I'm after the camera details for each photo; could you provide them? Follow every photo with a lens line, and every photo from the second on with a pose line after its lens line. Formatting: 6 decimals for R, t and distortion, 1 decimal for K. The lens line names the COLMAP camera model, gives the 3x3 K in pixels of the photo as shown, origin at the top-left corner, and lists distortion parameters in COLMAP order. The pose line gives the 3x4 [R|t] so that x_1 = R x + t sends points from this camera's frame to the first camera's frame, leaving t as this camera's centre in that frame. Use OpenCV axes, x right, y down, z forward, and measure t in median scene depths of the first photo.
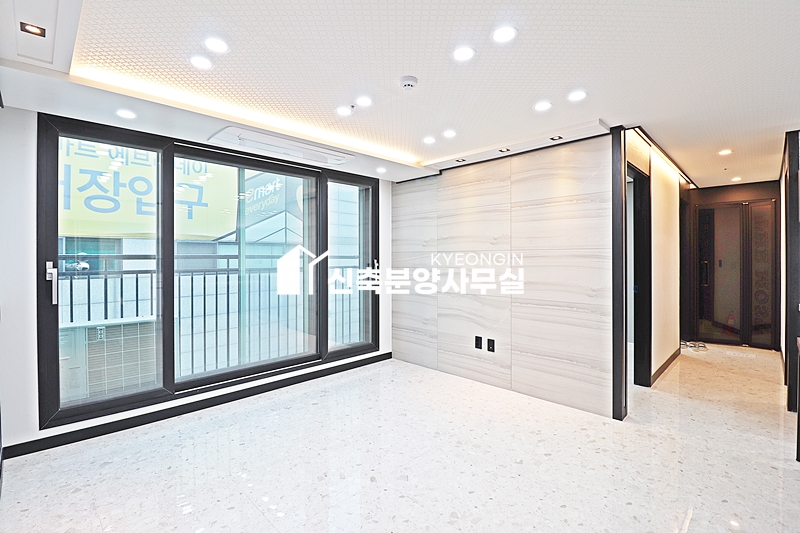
lens RADIAL K [[369.0, 0, 401.7], [0, 369.0, 258.6], [0, 0, 1]] dist [-0.001313, -0.012495]
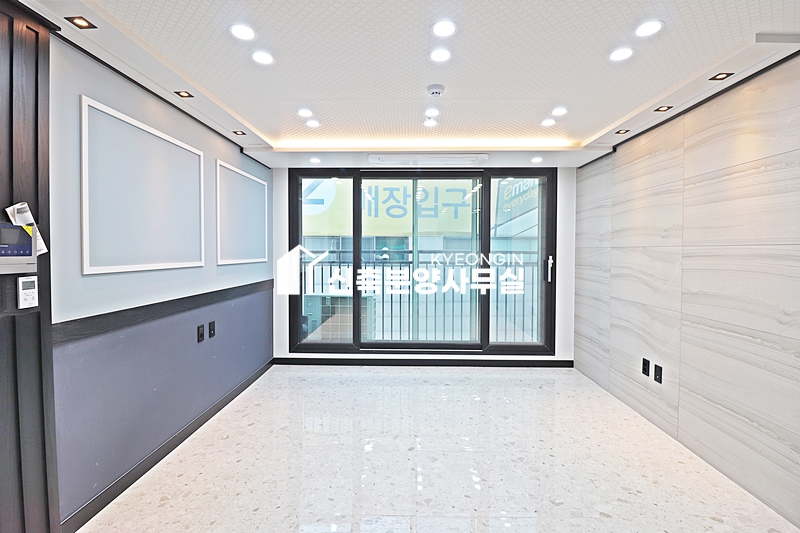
lens RADIAL K [[374.9, 0, 397.6], [0, 374.9, 259.2], [0, 0, 1]] dist [0.000378, -0.013512]
pose [[0.685903, 0.021218, -0.727384, 0.405043], [-0.006340, 0.999711, 0.023183, -0.009714], [0.727665, -0.011289, 0.685839, 0.098404]]
